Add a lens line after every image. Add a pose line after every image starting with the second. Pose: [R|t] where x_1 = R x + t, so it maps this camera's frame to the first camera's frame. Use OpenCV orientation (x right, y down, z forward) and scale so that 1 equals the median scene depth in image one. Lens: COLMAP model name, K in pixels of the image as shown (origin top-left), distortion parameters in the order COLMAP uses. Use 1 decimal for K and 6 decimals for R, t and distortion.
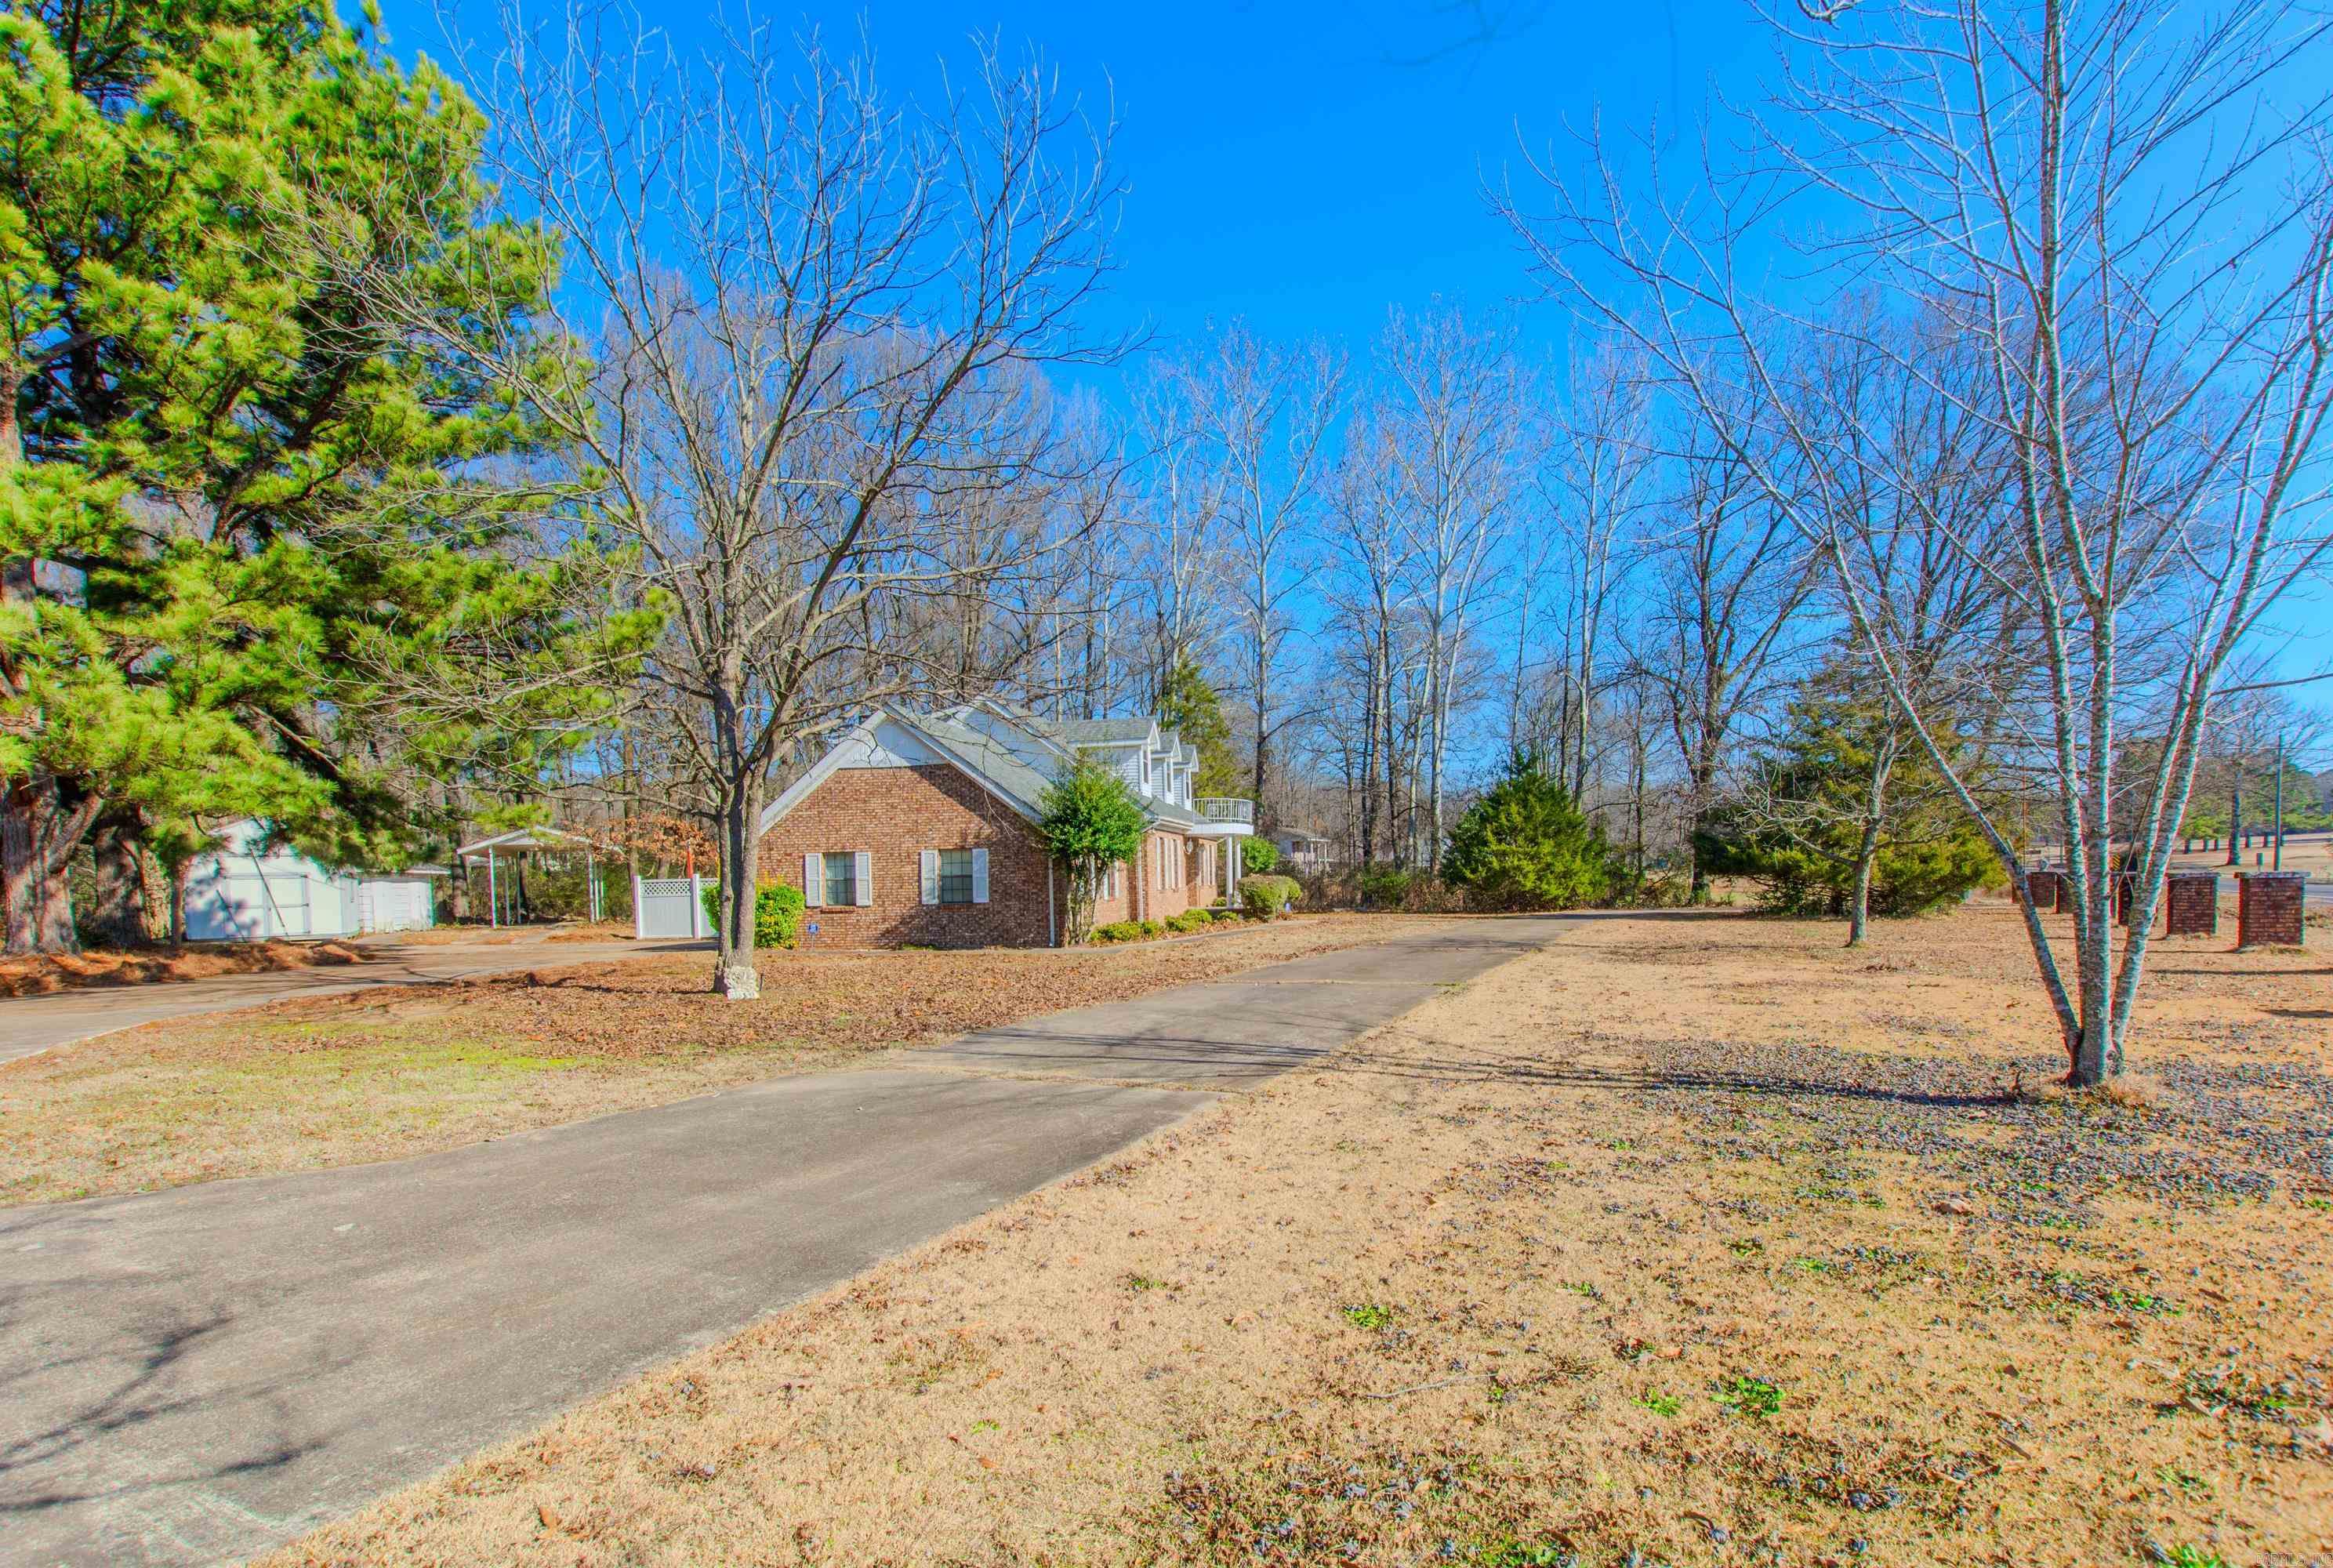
lens RADIAL K [[1108.2, 0, 1184.7], [0, 1108.2, 915.8], [0, 0, 1]] dist [0.003527, 0.000651]
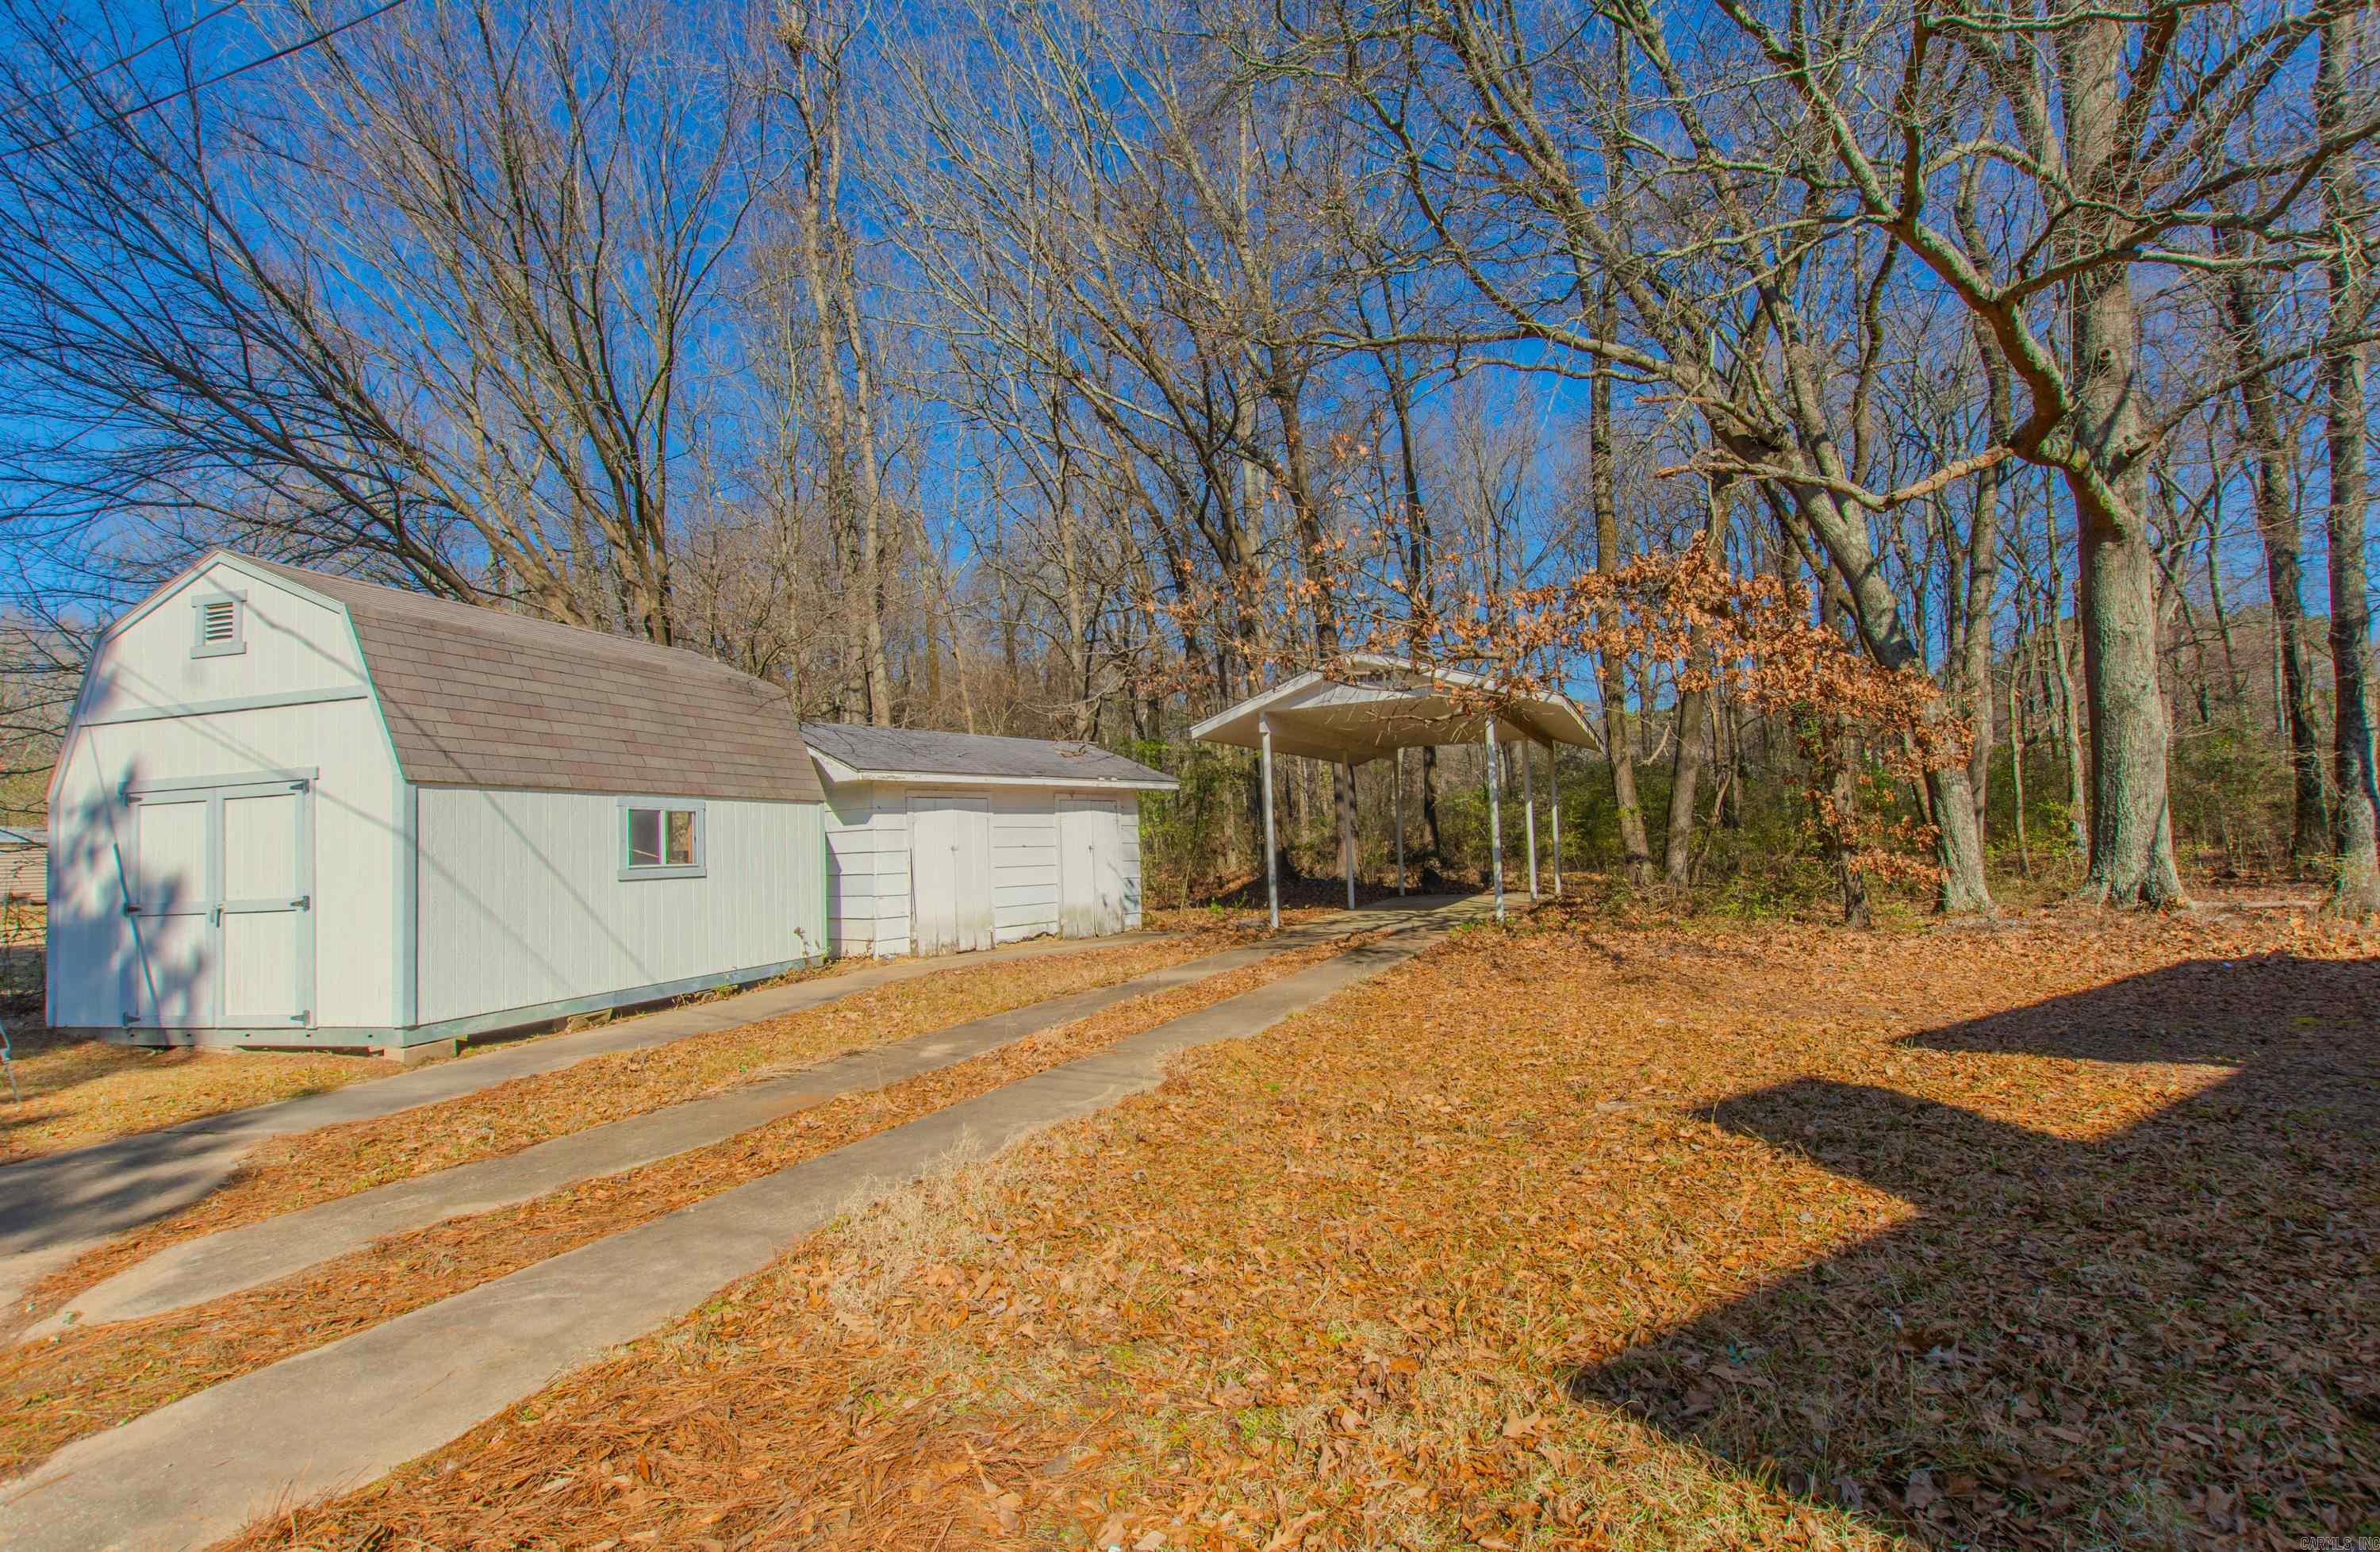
lens RADIAL K [[1099.3, 0, 1222.7], [0, 1099.3, 791.1], [0, 0, 1]] dist [0.013814, -0.002006]
pose [[0.673598, -0.037126, -0.738165, -0.519077], [-0.001009, 0.998690, -0.051150, -0.023432], [0.739097, 0.035199, 0.672678, 1.078617]]
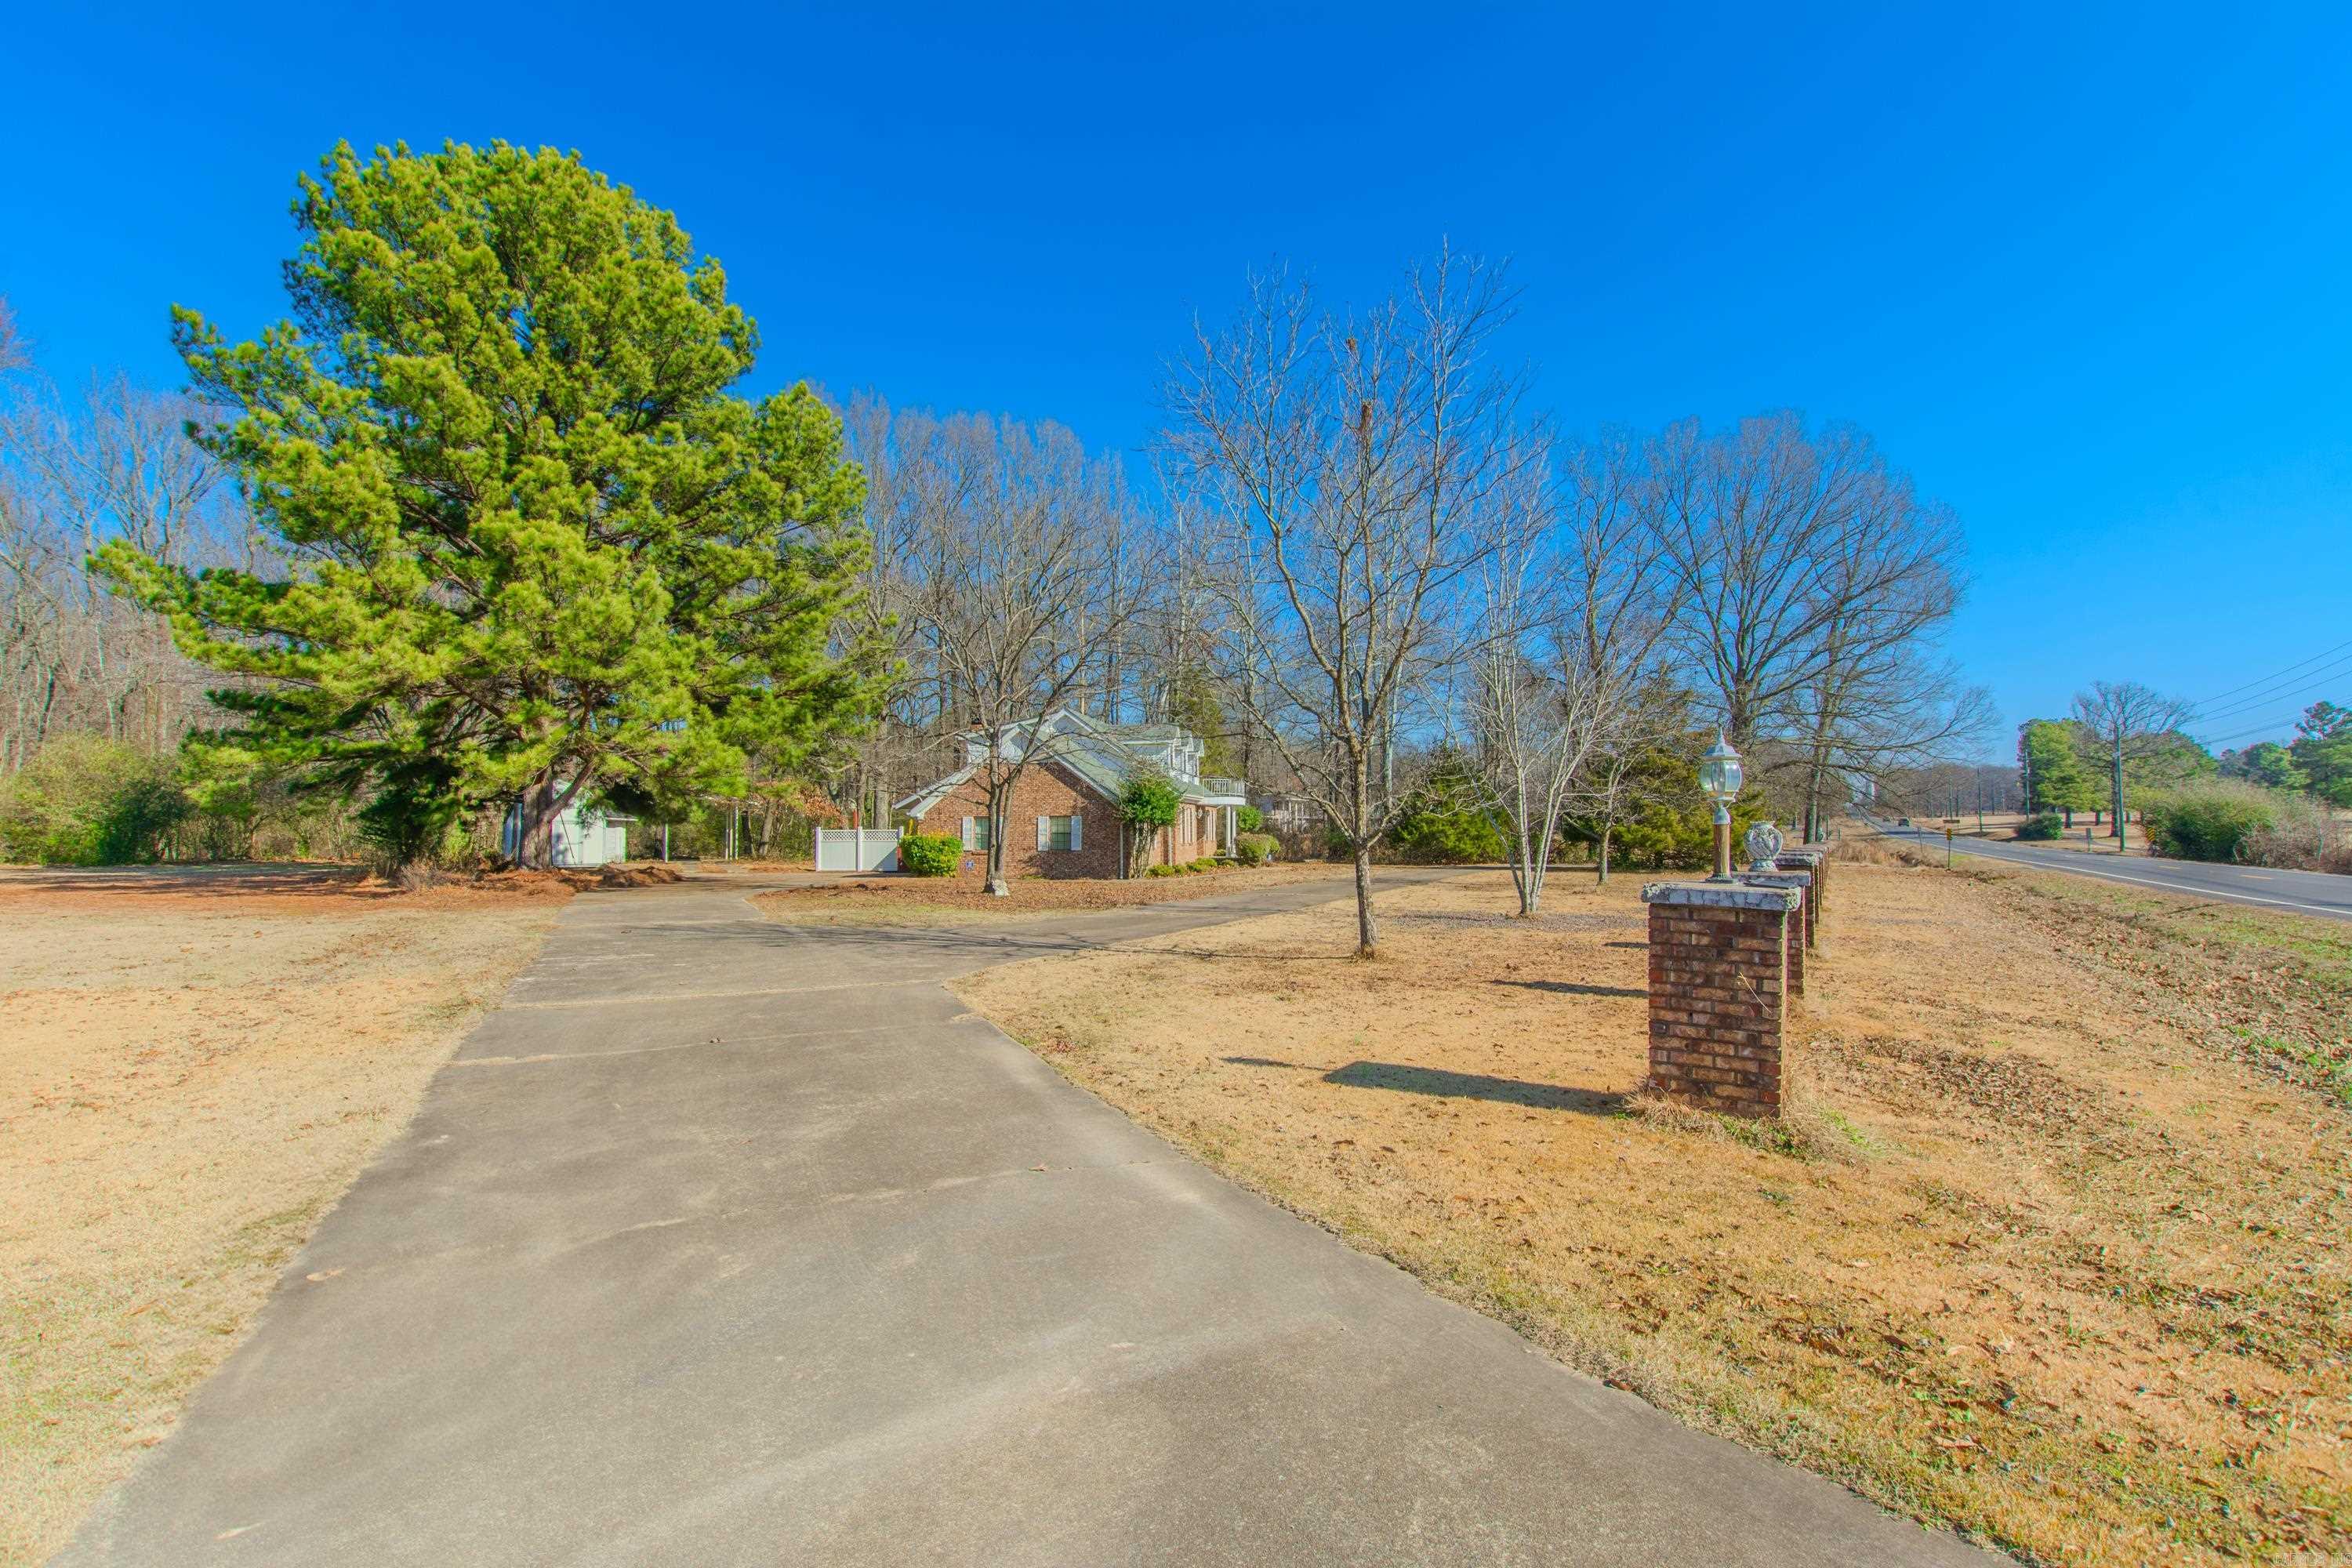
lens RADIAL K [[1076.8, 0, 1161.0], [0, 1076.8, 800.5], [0, 0, 1]] dist [0.000089, -0.000130]
pose [[0.999800, 0.018873, -0.006568, -0.042619], [-0.019235, 0.997986, -0.060453, 0.006091], [0.005413, 0.060567, 0.998149, -0.420897]]
